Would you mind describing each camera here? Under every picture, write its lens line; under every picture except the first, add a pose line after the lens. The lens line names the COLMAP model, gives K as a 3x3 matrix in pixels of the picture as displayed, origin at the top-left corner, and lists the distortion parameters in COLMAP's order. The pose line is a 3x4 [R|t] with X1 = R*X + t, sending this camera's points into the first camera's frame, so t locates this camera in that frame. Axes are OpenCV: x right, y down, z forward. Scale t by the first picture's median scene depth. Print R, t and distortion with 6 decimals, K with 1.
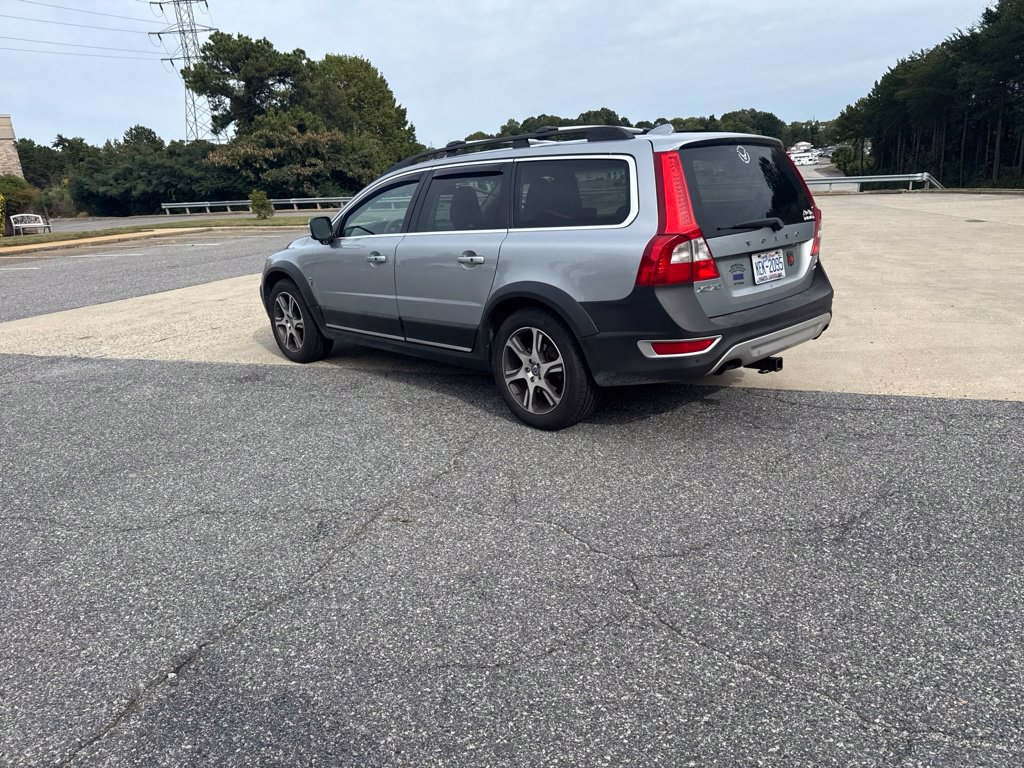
lens RADIAL K [[716.9, 0, 512.0], [0, 716.9, 384.0], [0, 0, 1]] dist [0.023915, -0.027947]
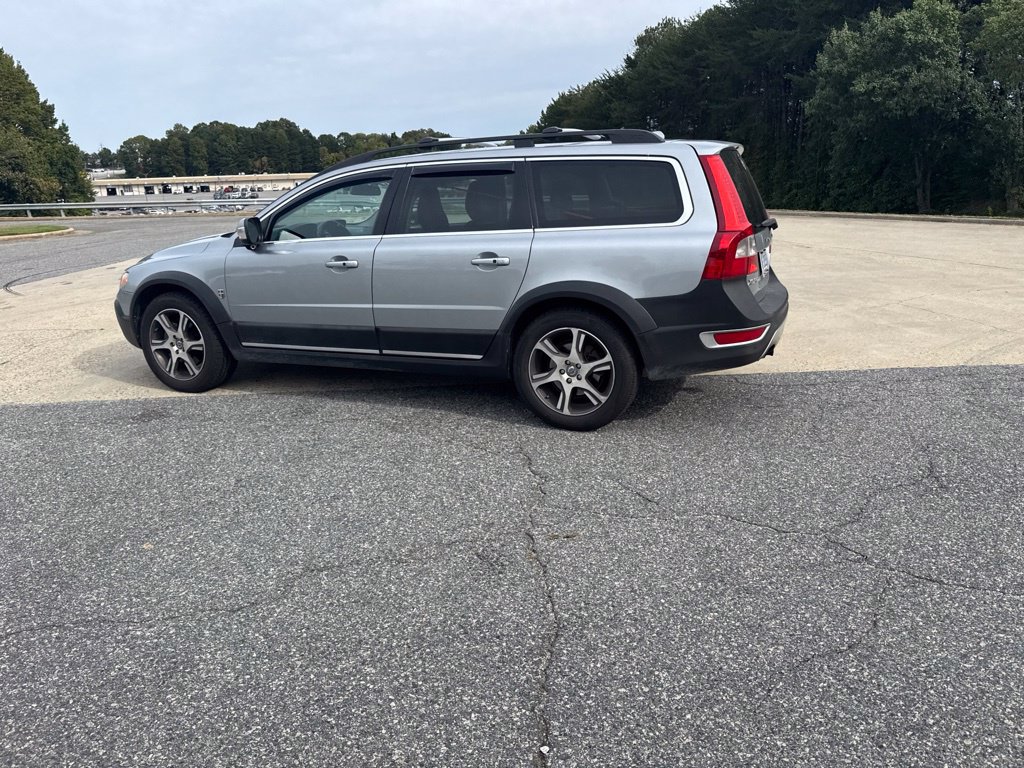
lens RADIAL K [[716.9, 0, 512.0], [0, 716.9, 384.0], [0, 0, 1]] dist [0.023915, -0.027947]
pose [[0.915420, -0.082807, 0.393890, -0.409299], [0.090094, 0.995933, -0.000011, -0.008944], [-0.392287, 0.035497, 0.919158, 0.122069]]
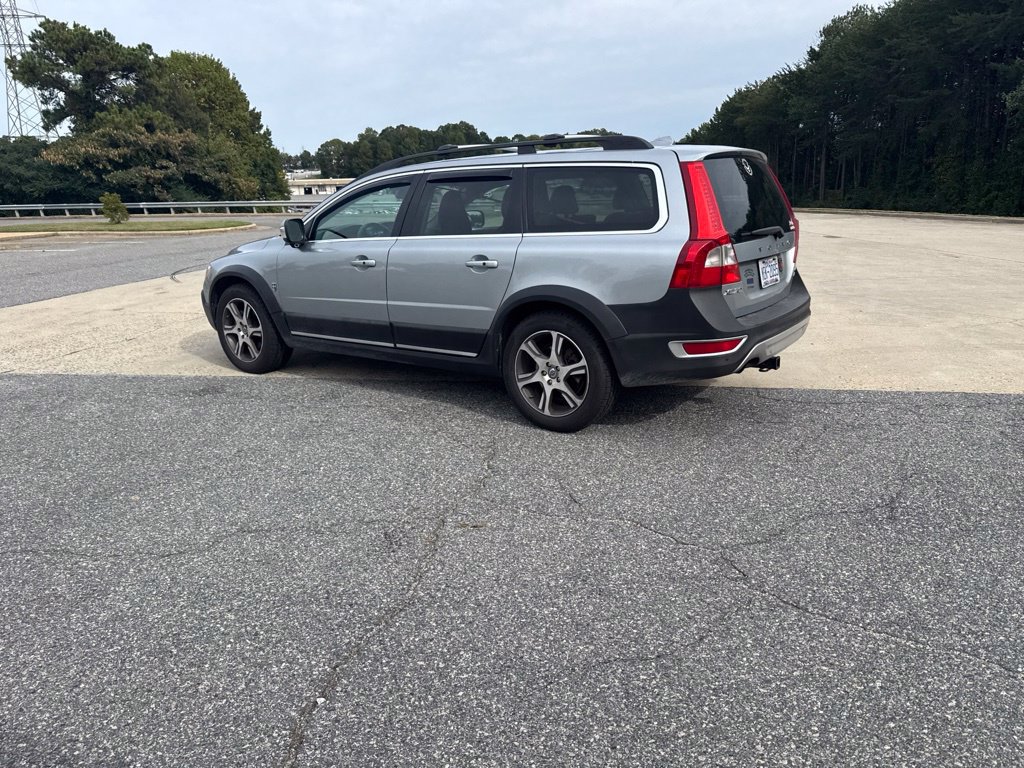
lens RADIAL K [[719.4, 0, 512.0], [0, 719.4, 384.0], [0, 0, 1]] dist [0.018965, -0.022434]
pose [[0.982263, -0.023087, 0.186084, -0.201629], [0.026012, 0.999573, -0.013288, 0.007524], [-0.185697, 0.017893, 0.982444, 0.015084]]
